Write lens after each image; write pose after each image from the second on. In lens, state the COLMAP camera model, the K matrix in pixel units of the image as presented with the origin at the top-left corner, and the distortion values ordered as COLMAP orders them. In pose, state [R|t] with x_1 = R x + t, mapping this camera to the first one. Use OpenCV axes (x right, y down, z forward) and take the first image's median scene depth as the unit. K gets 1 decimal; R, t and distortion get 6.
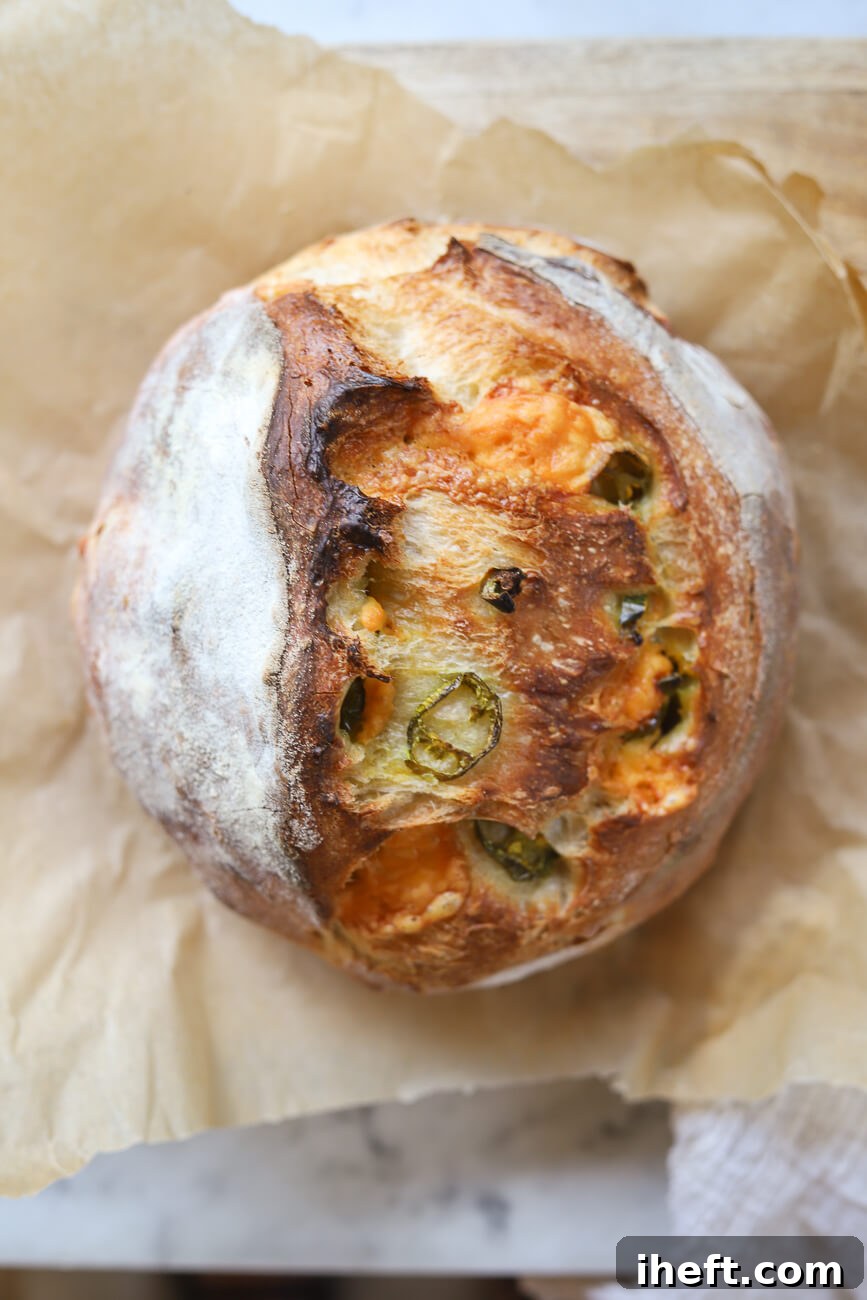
lens RADIAL K [[2116.5, 0, 433.5], [0, 2116.5, 650.0], [0, 0, 1]] dist [-0.154541, -0.145897]
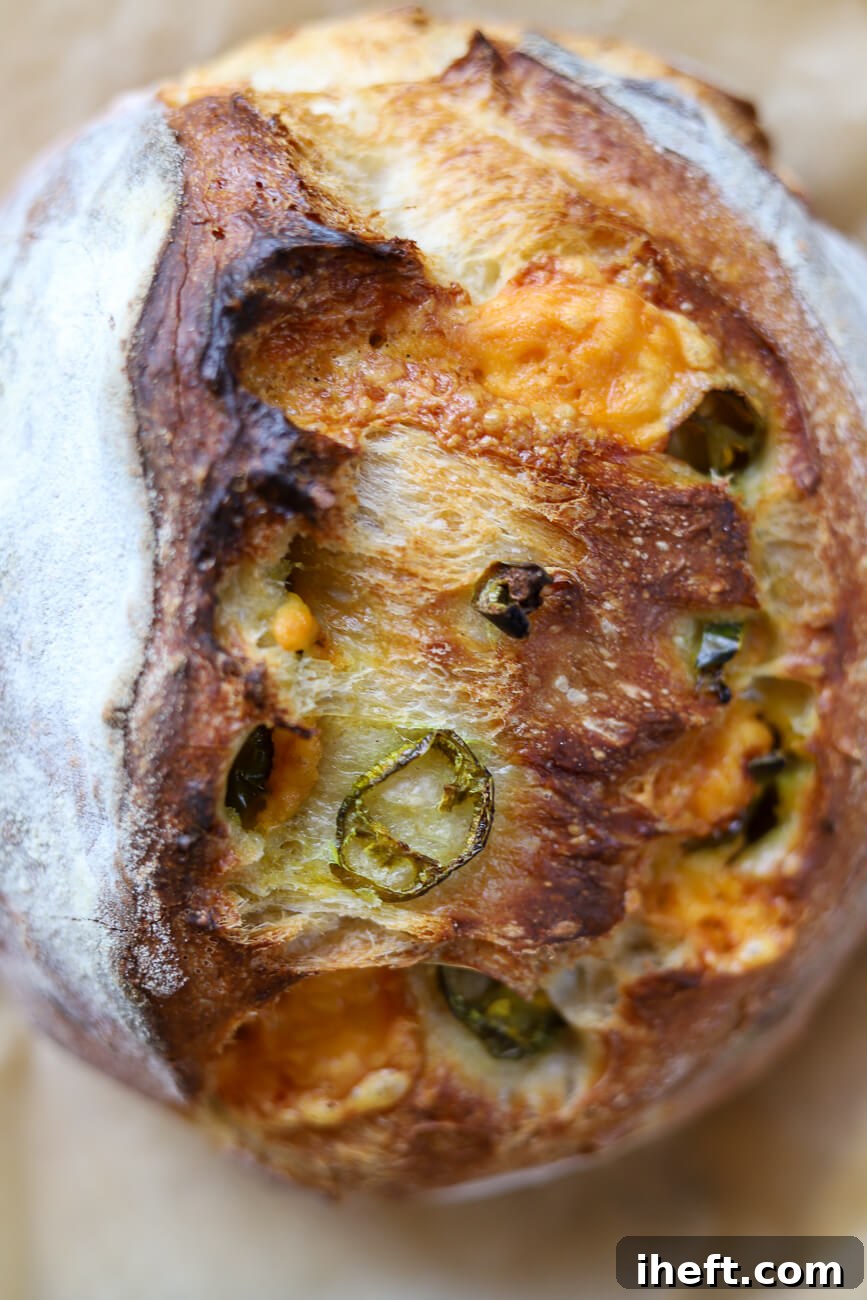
lens RADIAL K [[2116.5, 0, 433.5], [0, 2116.5, 650.0], [0, 0, 1]] dist [-0.154541, -0.145897]
pose [[0.996764, 0.079840, -0.009293, 0.016815], [-0.079682, 0.996687, 0.016302, -0.021522], [0.010563, -0.015509, 0.999824, 0.384606]]
